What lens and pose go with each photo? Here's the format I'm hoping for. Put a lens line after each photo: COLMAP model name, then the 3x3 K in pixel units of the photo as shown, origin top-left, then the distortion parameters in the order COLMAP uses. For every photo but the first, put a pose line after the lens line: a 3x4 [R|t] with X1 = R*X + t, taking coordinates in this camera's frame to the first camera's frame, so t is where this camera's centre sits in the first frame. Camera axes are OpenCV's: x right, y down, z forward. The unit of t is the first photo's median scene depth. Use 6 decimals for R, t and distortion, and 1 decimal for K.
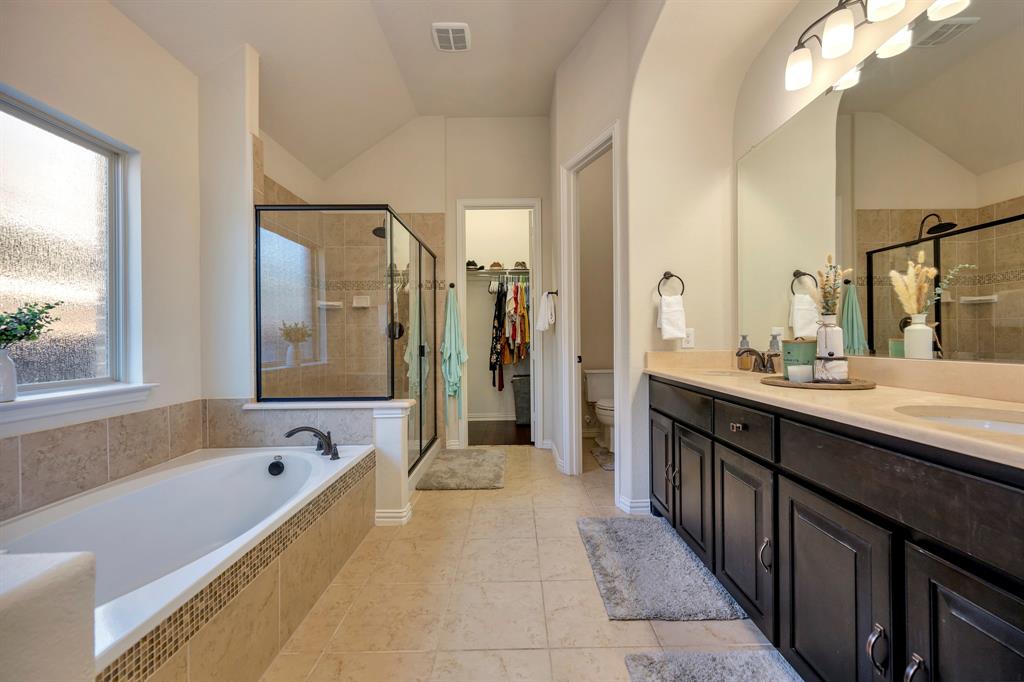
lens RADIAL K [[418.2, 0, 506.4], [0, 418.2, 338.1], [0, 0, 1]] dist [0.001859, -0.000821]
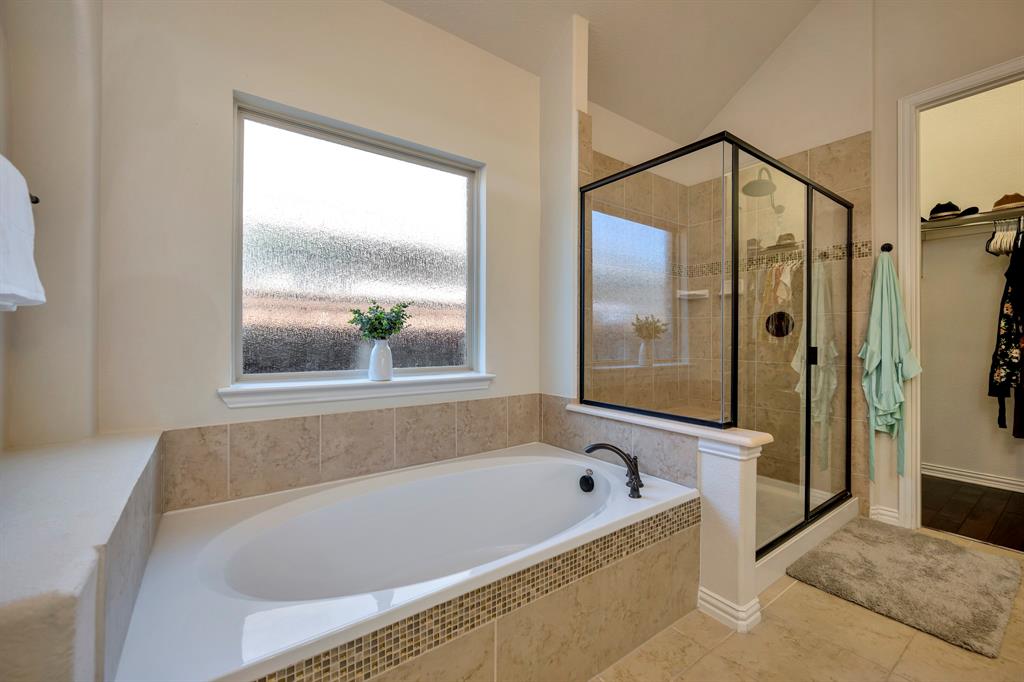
lens RADIAL K [[418.2, 0, 513.3], [0, 418.2, 336.0], [0, 0, 1]] dist [0.001859, -0.000821]
pose [[0.599596, 0.010182, -0.800238, 0.046397], [-0.008867, 0.999942, 0.006079, 0.001784], [0.800253, 0.003451, 0.599652, 0.340116]]
